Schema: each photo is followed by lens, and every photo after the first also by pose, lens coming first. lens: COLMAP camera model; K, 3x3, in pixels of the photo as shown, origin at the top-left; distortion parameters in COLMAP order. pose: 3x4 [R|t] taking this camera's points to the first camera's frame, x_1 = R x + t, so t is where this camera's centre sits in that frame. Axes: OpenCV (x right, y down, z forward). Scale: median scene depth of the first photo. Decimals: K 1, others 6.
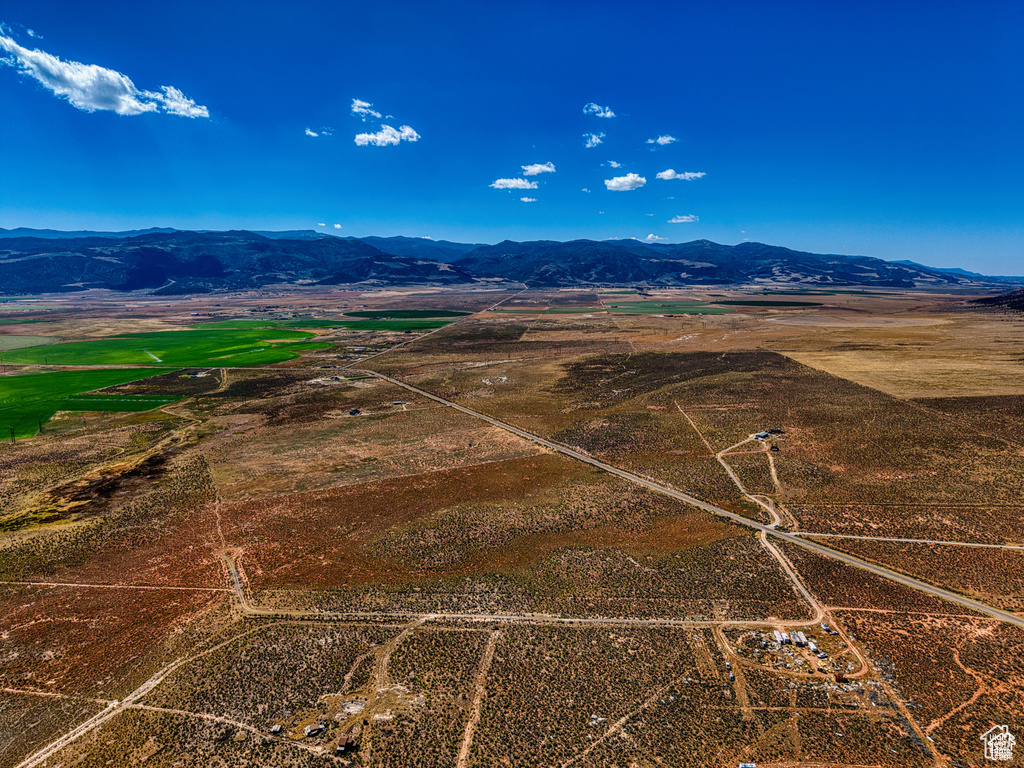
lens RADIAL K [[671.9, 0, 513.1], [0, 671.9, 434.3], [0, 0, 1]] dist [0.028563, -0.021143]
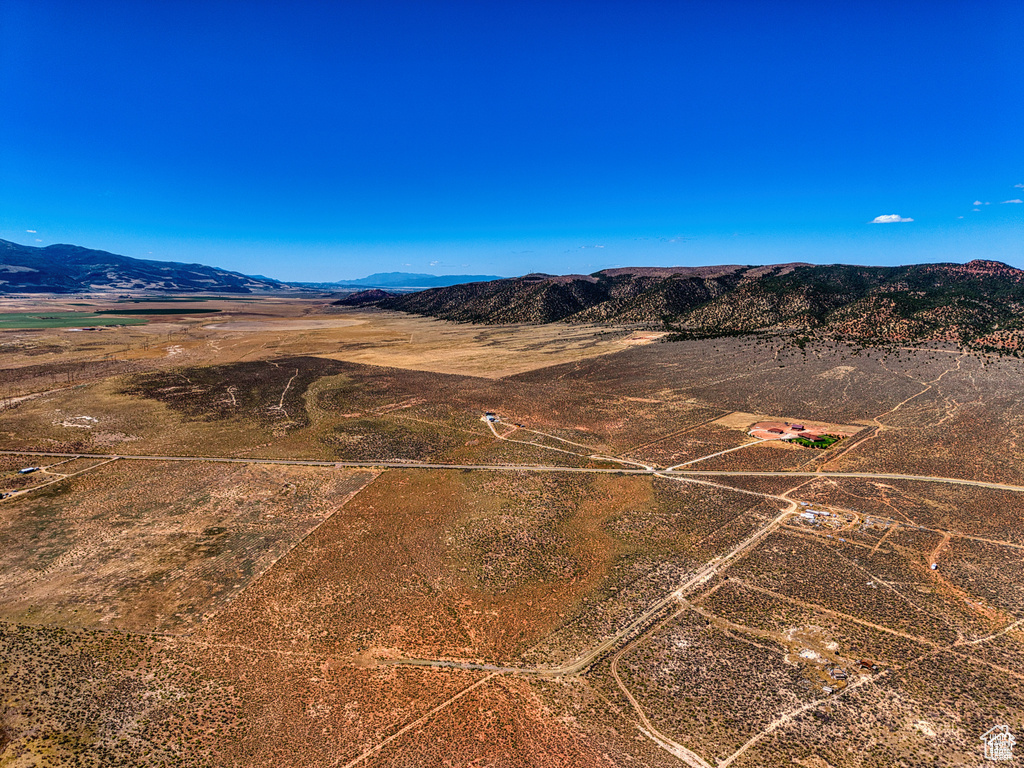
lens RADIAL K [[682.9, 0, 513.3], [0, 682.9, 382.9], [0, 0, 1]] dist [0.026767, -0.021569]
pose [[0.597912, -0.118730, 0.792720, -1.118000], [0.184841, 0.982738, 0.007773, -0.125769], [-0.779958, 0.141880, 0.609537, 0.474990]]
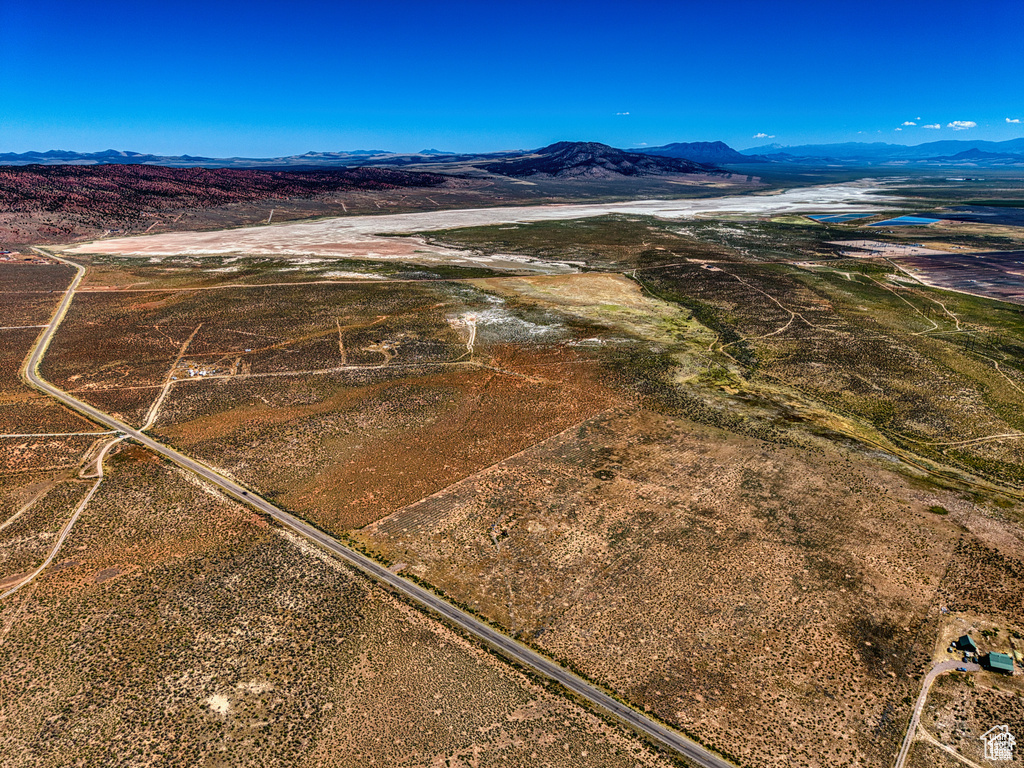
lens RADIAL K [[681.1, 0, 513.7], [0, 681.1, 381.4], [0, 0, 1]] dist [0.088630, -0.133295]
pose [[-0.929044, 0.116448, -0.351167, 0.230944], [-0.082896, 0.859523, 0.504330, -0.769111], [0.360564, 0.497655, -0.788881, 2.787840]]
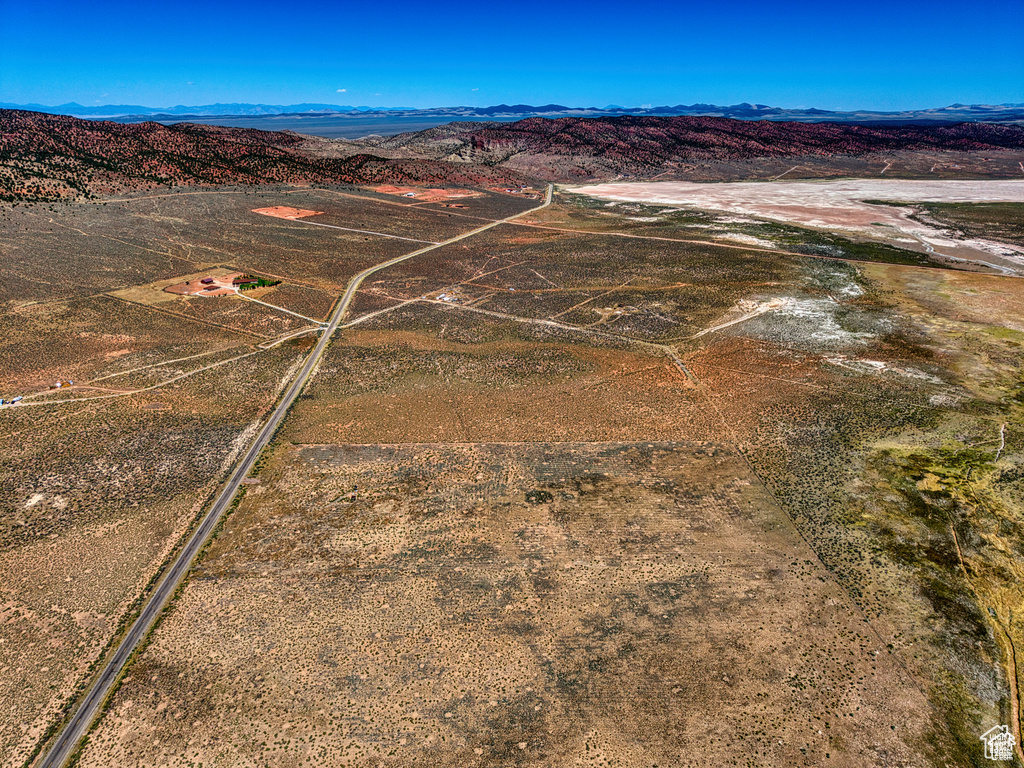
lens RADIAL K [[682.9, 0, 513.3], [0, 682.9, 382.9], [0, 0, 1]] dist [0.026767, -0.021569]
pose [[-0.901234, -0.163964, 0.401116, -0.783940], [0.095170, 0.828158, 0.552356, -0.714142], [-0.422754, 0.535976, -0.730759, 2.605327]]
